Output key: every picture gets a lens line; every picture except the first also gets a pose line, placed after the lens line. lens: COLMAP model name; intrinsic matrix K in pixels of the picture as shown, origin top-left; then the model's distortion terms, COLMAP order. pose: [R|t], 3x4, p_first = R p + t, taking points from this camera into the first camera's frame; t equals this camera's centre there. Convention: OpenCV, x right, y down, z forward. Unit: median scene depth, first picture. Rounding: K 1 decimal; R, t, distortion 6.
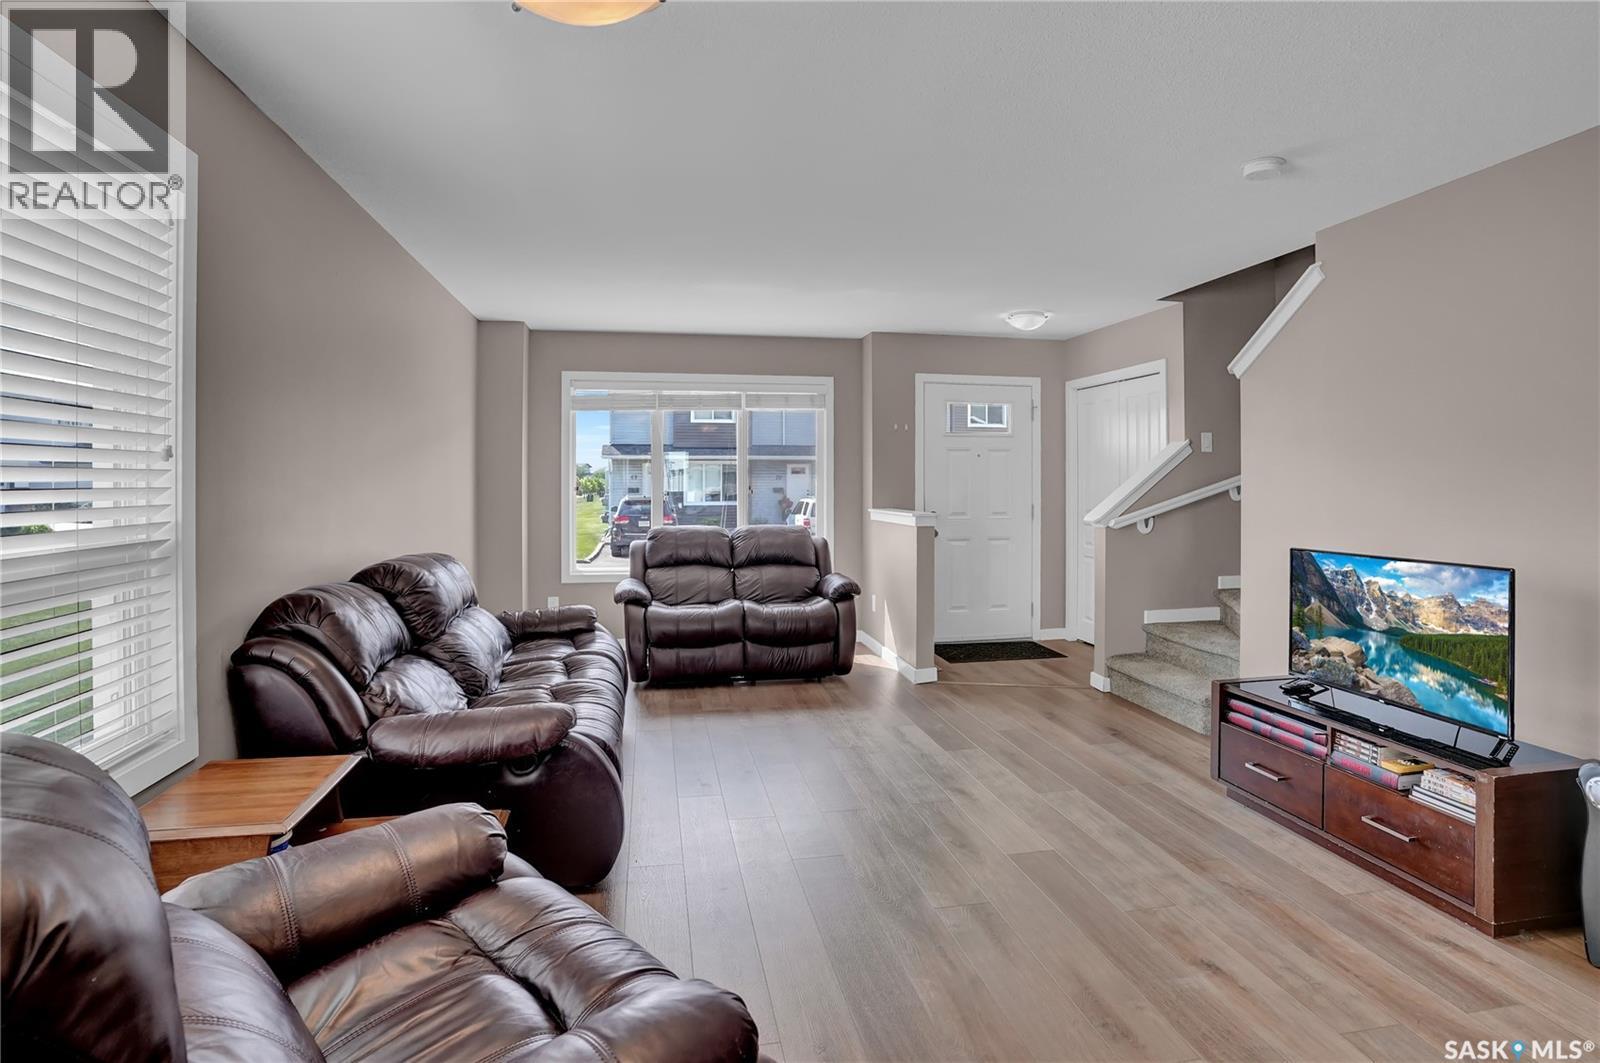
lens RADIAL K [[819.4, 0, 803.7], [0, 819.4, 492.9], [0, 0, 1]] dist [-0.072063, 0.035653]
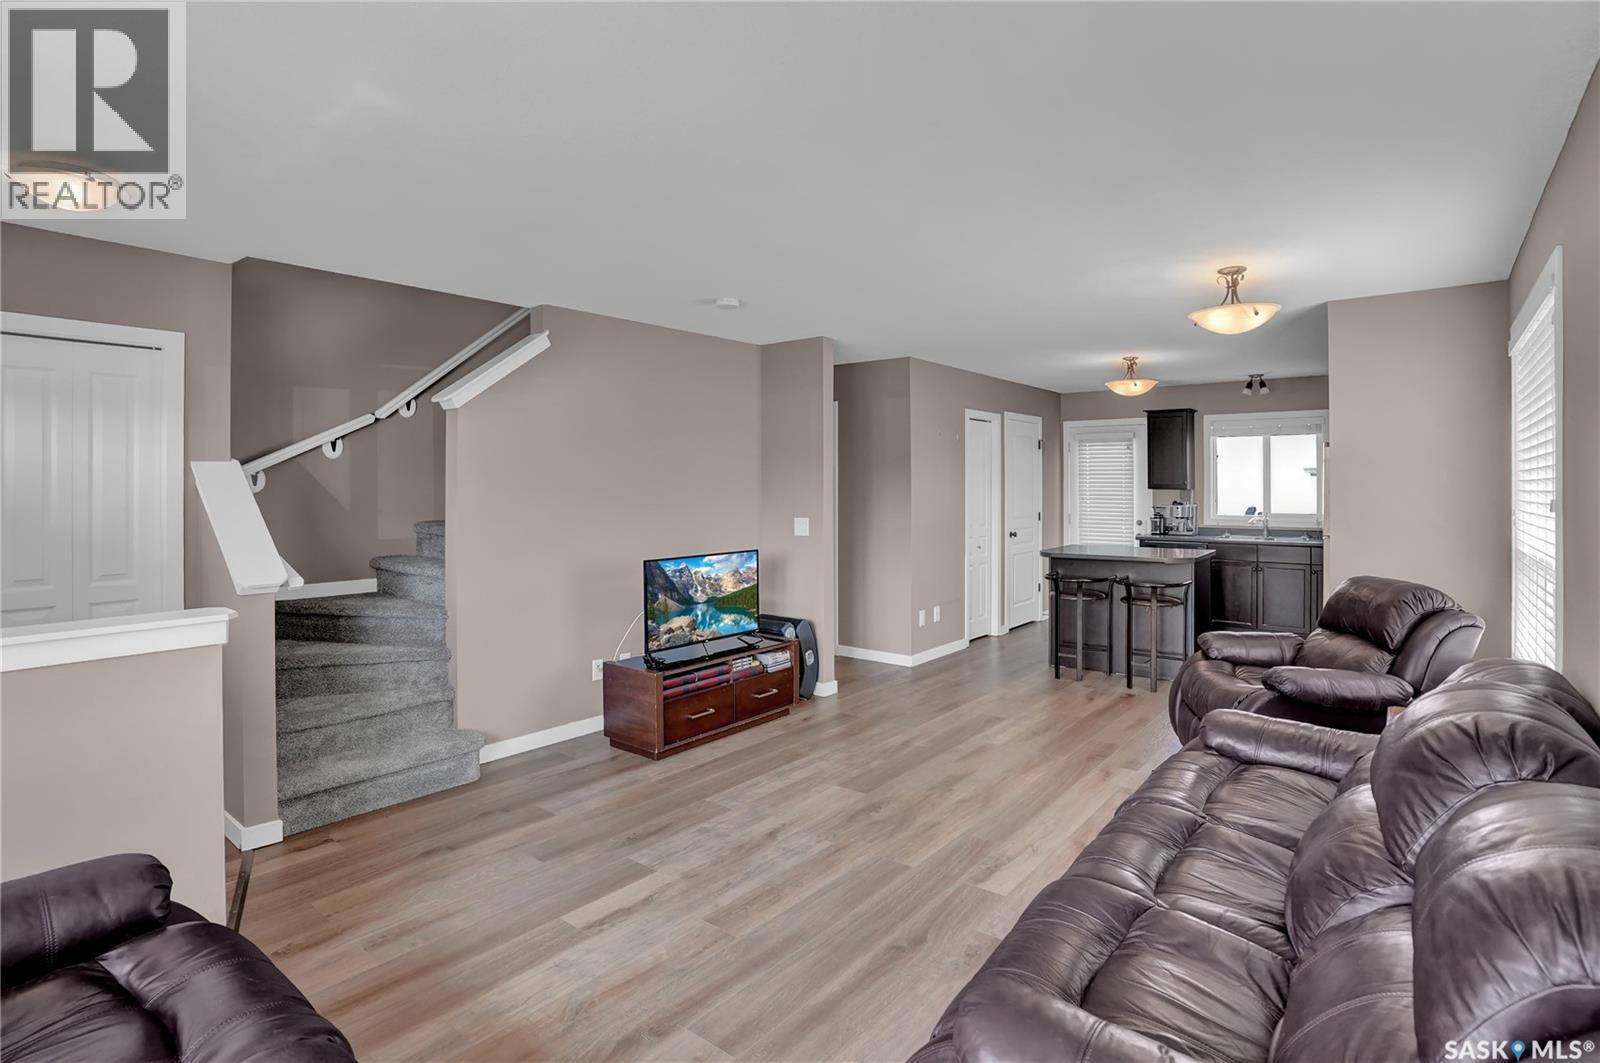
lens RADIAL K [[804.4, 0, 798.6], [0, 804.4, 490.8], [0, 0, 1]] dist [-0.085200, 0.031297]
pose [[-0.647871, -0.001771, 0.761748, -0.618888], [0.013092, 0.999824, 0.013460, -0.069880], [-0.761637, 0.018694, -0.647734, 1.748560]]
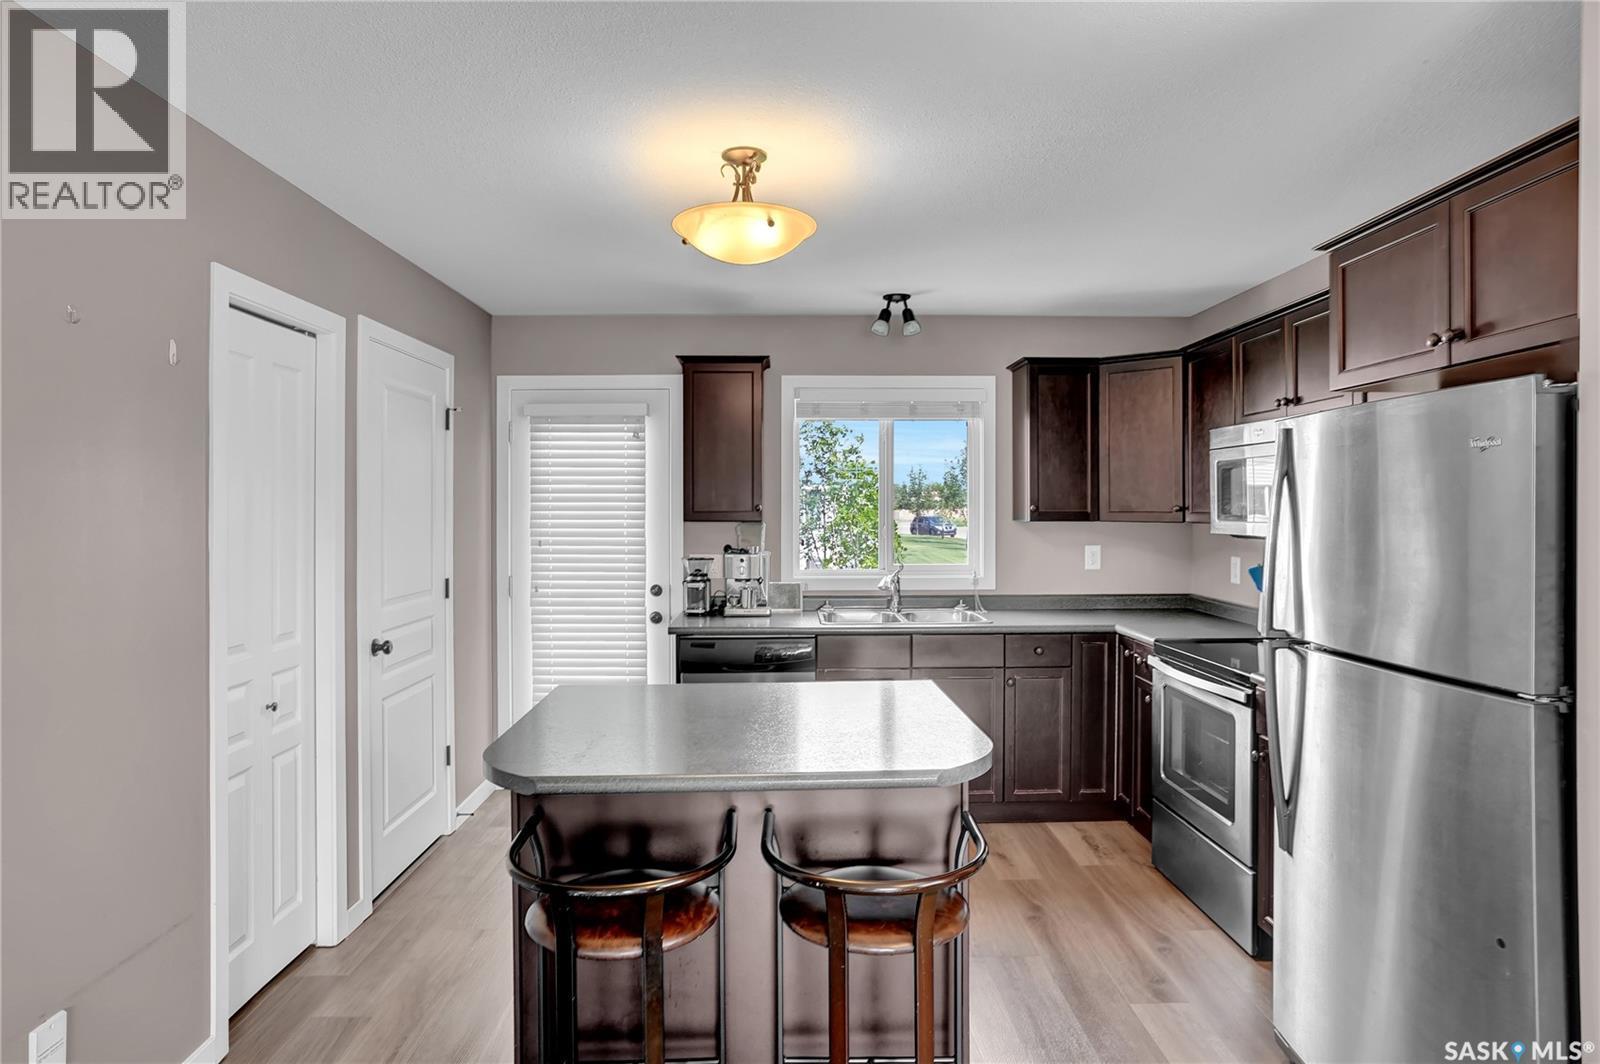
lens RADIAL K [[906.2, 0, 800.0], [0, 906.2, 506.3], [0, 0, 1]] dist [-0.061071, 0.049202]
pose [[-0.985909, 0.003947, 0.167238, 0.197982], [0.005901, 0.999920, 0.011183, -0.064397], [-0.167180, 0.012012, -0.985853, 0.559783]]
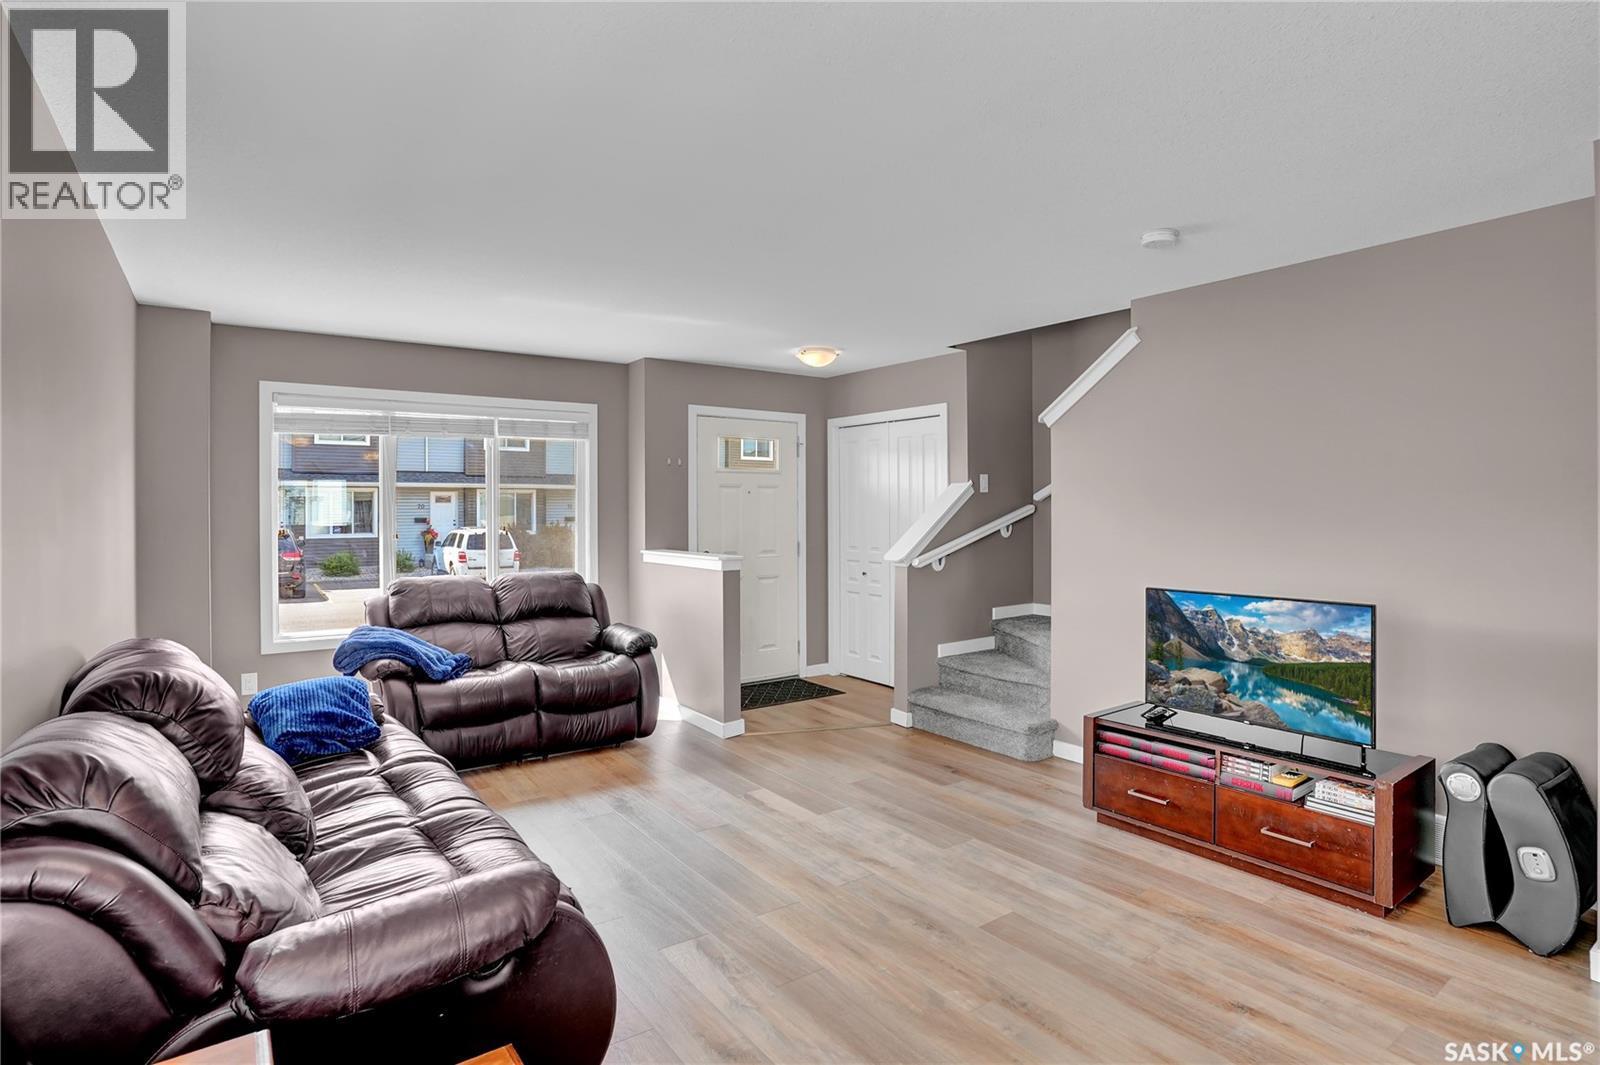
lens RADIAL K [[816.8, 0, 789.2], [0, 816.8, 506.1], [0, 0, 1]] dist [-0.090048, 0.046584]
pose [[0.908661, -0.000985, 0.417533, -0.311406], [0.006333, 0.999915, -0.011424, -0.036622], [-0.417486, 0.013025, 0.908590, 0.208910]]
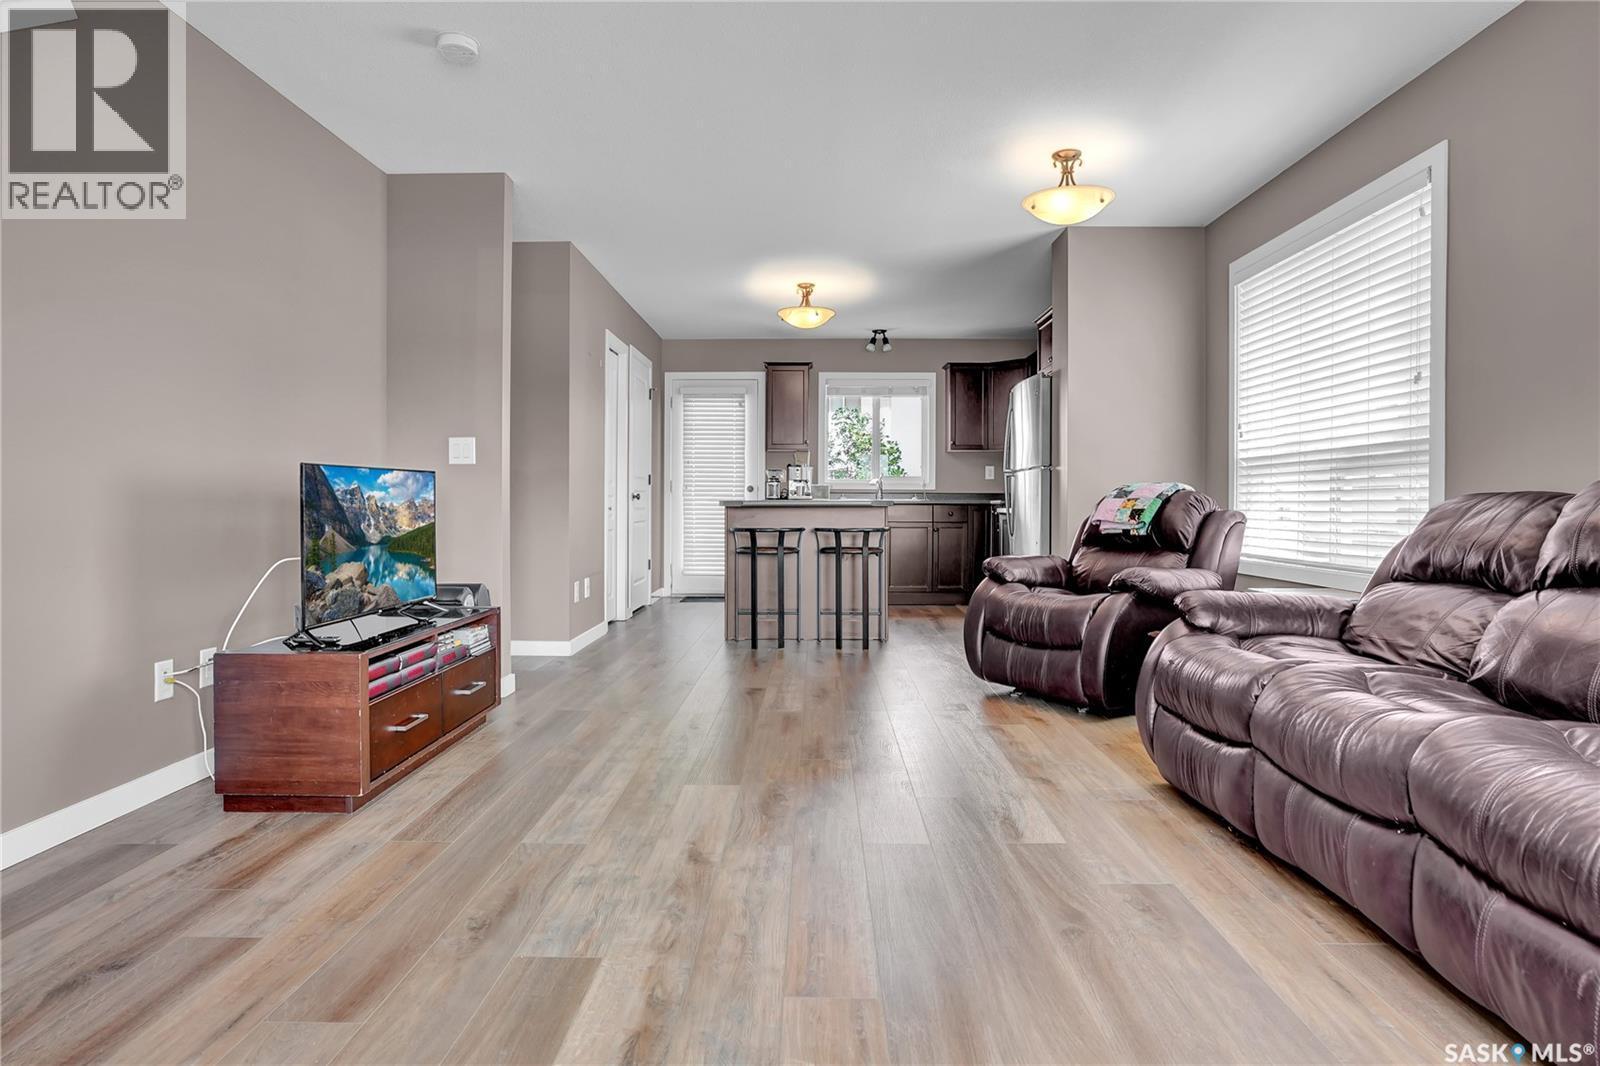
lens RADIAL K [[906.2, 0, 800.0], [0, 906.2, 507.3], [0, 0, 1]] dist [-0.061071, 0.049202]
pose [[-0.979409, -0.002667, 0.201867, -0.023965], [0.000954, 0.999840, 0.017839, 0.098627], [-0.201882, 0.017664, -0.979251, 1.806038]]
